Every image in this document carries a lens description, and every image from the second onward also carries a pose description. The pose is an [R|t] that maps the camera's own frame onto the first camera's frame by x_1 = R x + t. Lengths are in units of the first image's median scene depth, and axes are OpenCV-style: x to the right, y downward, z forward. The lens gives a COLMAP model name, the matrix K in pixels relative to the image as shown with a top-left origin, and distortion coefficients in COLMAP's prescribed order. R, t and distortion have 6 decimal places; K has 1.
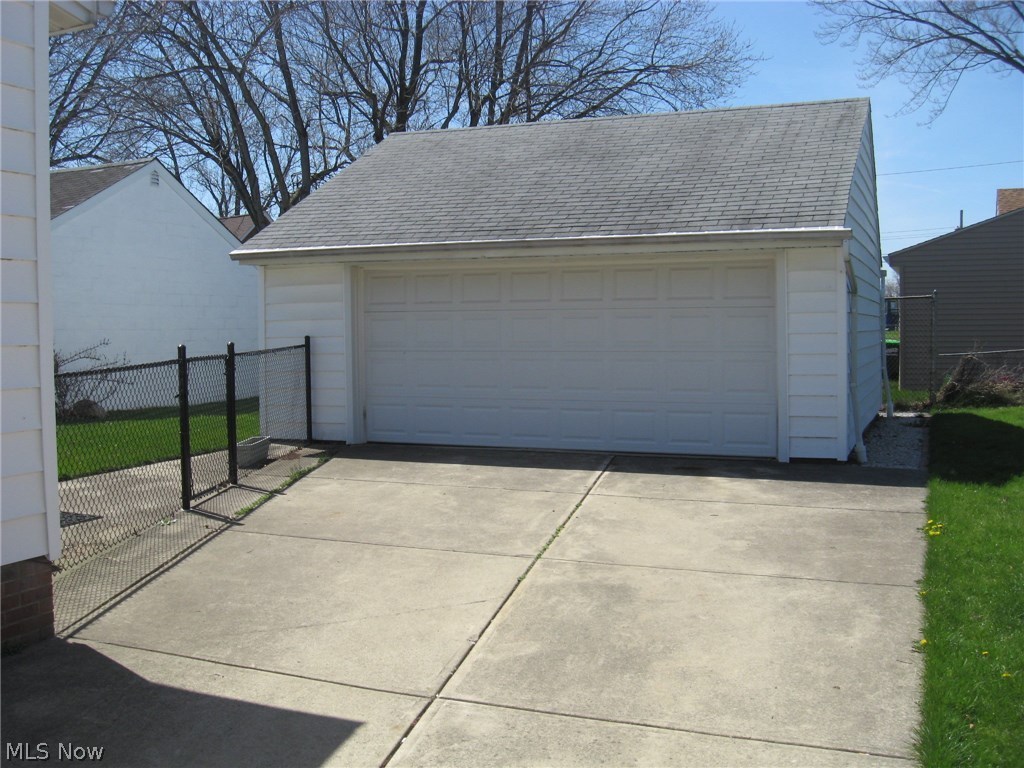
lens RADIAL K [[1057.1, 0, 512.0], [0, 1057.1, 384.0], [0, 0, 1]] dist [-0.122363, 0.012387]
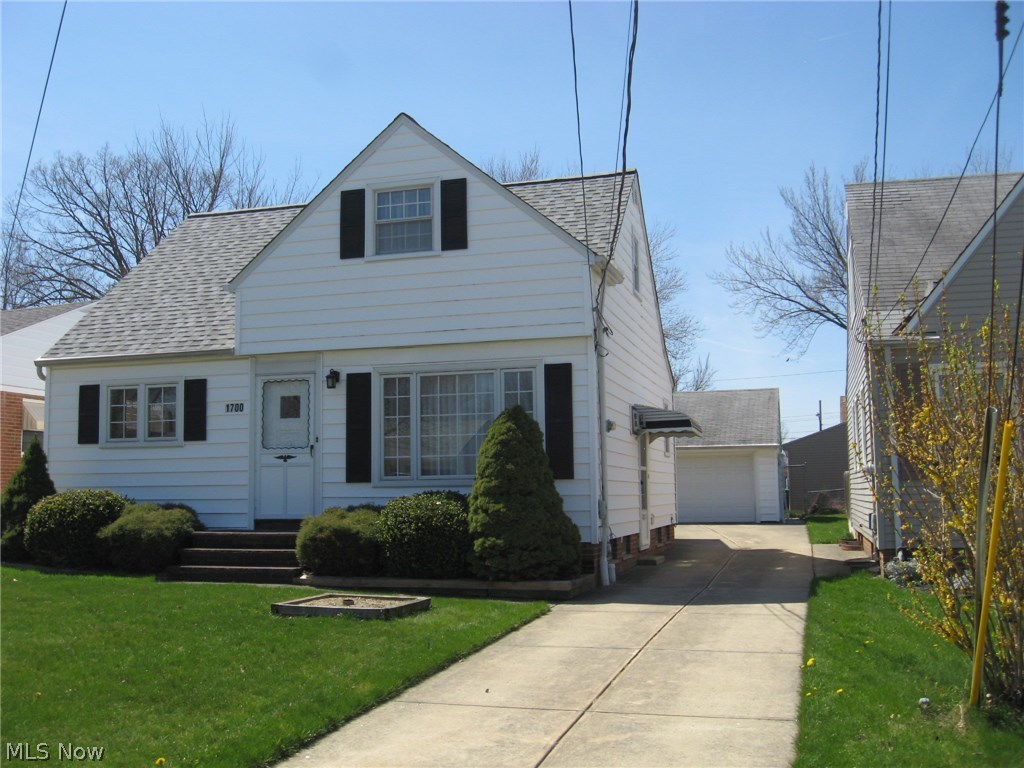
lens RADIAL K [[1057.1, 0, 512.0], [0, 1057.1, 384.0], [0, 0, 1]] dist [-0.122363, 0.012387]
pose [[0.993069, 0.012765, 0.116837, -0.559742], [0.005781, 0.987577, -0.157030, 0.106796], [-0.117390, 0.156617, 0.980658, -1.343537]]
